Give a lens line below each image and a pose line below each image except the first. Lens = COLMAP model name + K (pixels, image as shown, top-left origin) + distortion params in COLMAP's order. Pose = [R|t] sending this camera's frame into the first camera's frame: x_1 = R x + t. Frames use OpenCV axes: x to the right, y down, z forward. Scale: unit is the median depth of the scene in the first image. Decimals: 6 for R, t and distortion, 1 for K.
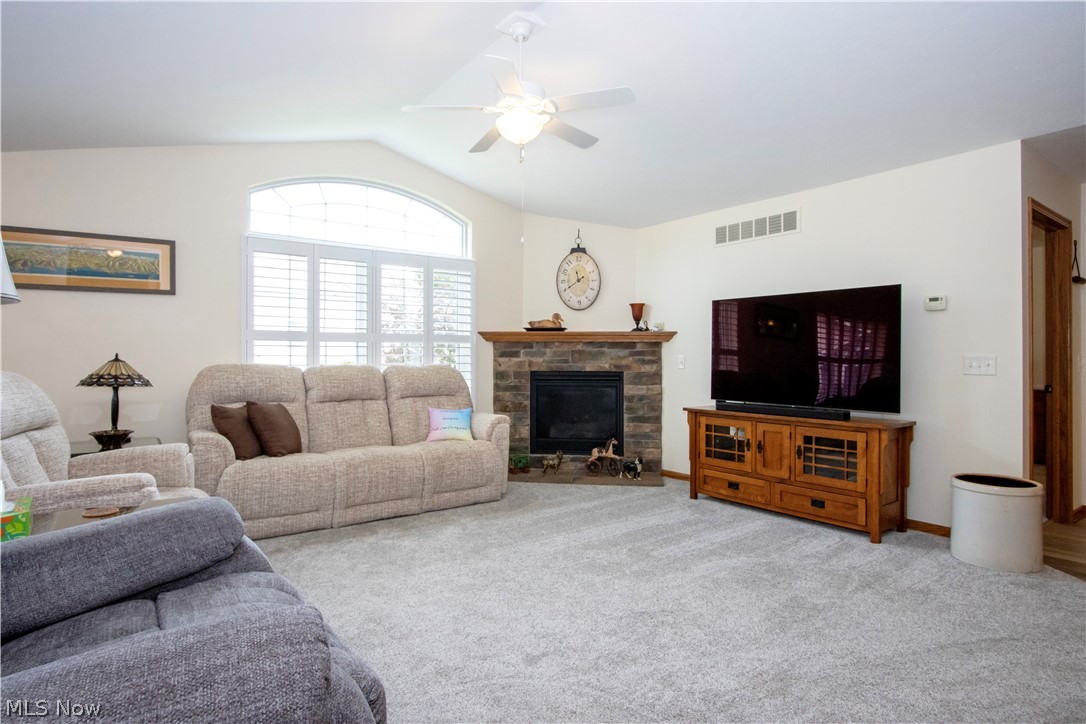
lens RADIAL K [[581.9, 0, 540.2], [0, 581.9, 356.8], [0, 0, 1]] dist [-0.012674, 0.000134]
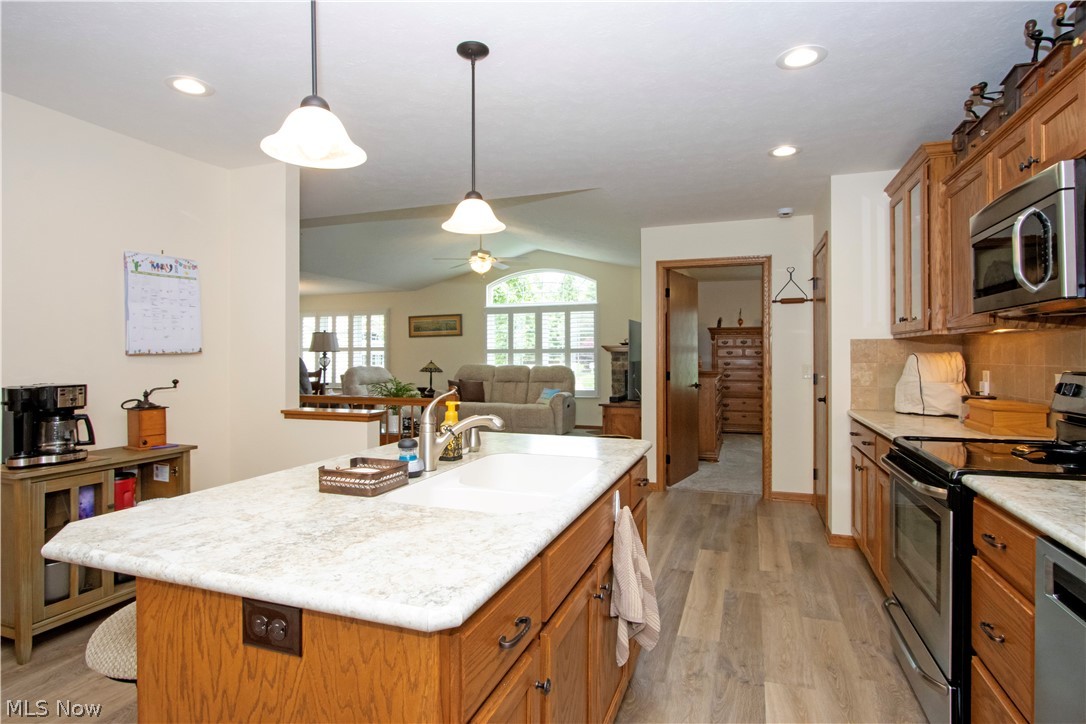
lens RADIAL K [[581.9, 0, 540.2], [0, 581.9, 356.8], [0, 0, 1]] dist [-0.012674, 0.000134]
pose [[0.551165, -0.000092, -0.834396, 1.361199], [0.004248, 0.999987, 0.002696, -0.019486], [0.834386, -0.005031, 0.551158, -0.073475]]
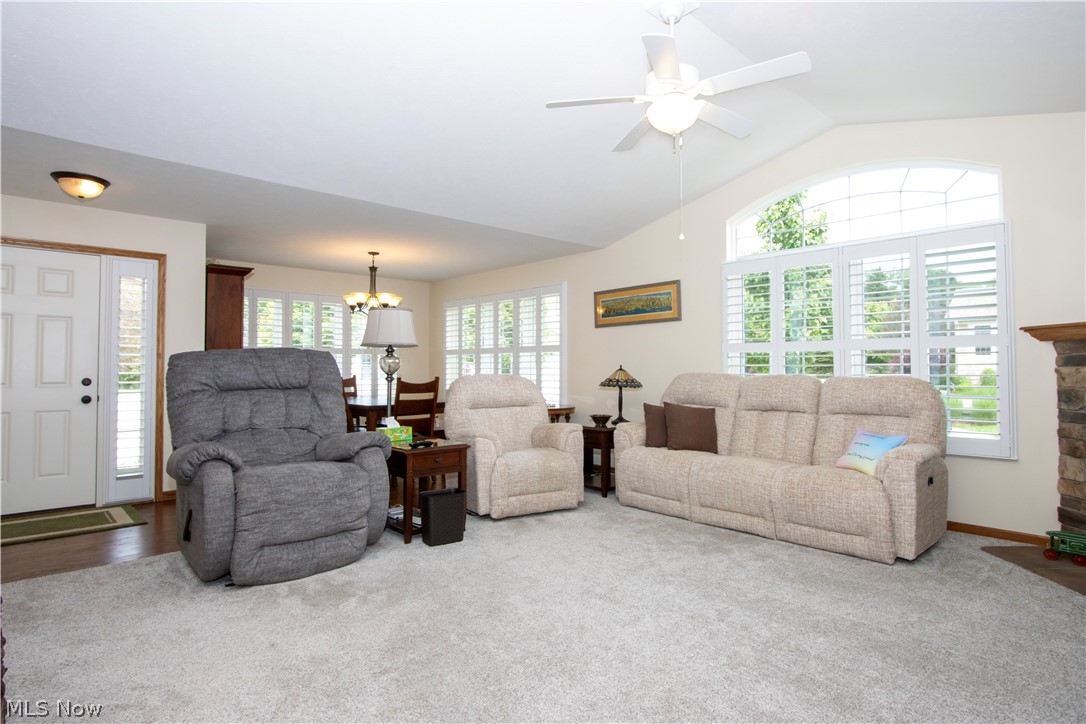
lens RADIAL K [[581.9, 0, 540.2], [0, 581.9, 356.8], [0, 0, 1]] dist [-0.012674, 0.000134]
pose [[0.113529, -0.024890, -0.993223, 0.544032], [-0.000852, 0.999683, -0.025149, 0.007904], [0.993534, 0.003701, 0.113472, 0.446757]]
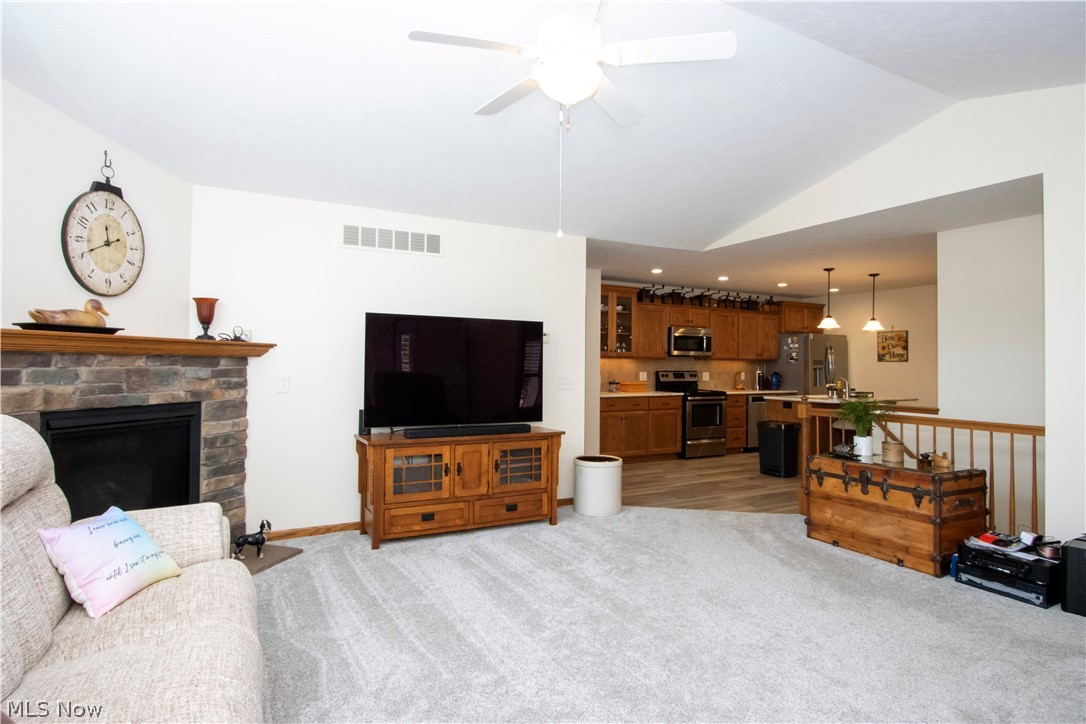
lens RADIAL K [[581.9, 0, 540.2], [0, 581.9, 356.8], [0, 0, 1]] dist [-0.012674, 0.000134]
pose [[0.149638, 0.011457, 0.988674, -0.495526], [-0.011304, 0.999887, -0.009876, -0.025262], [-0.988676, -0.009698, 0.149751, 0.598803]]
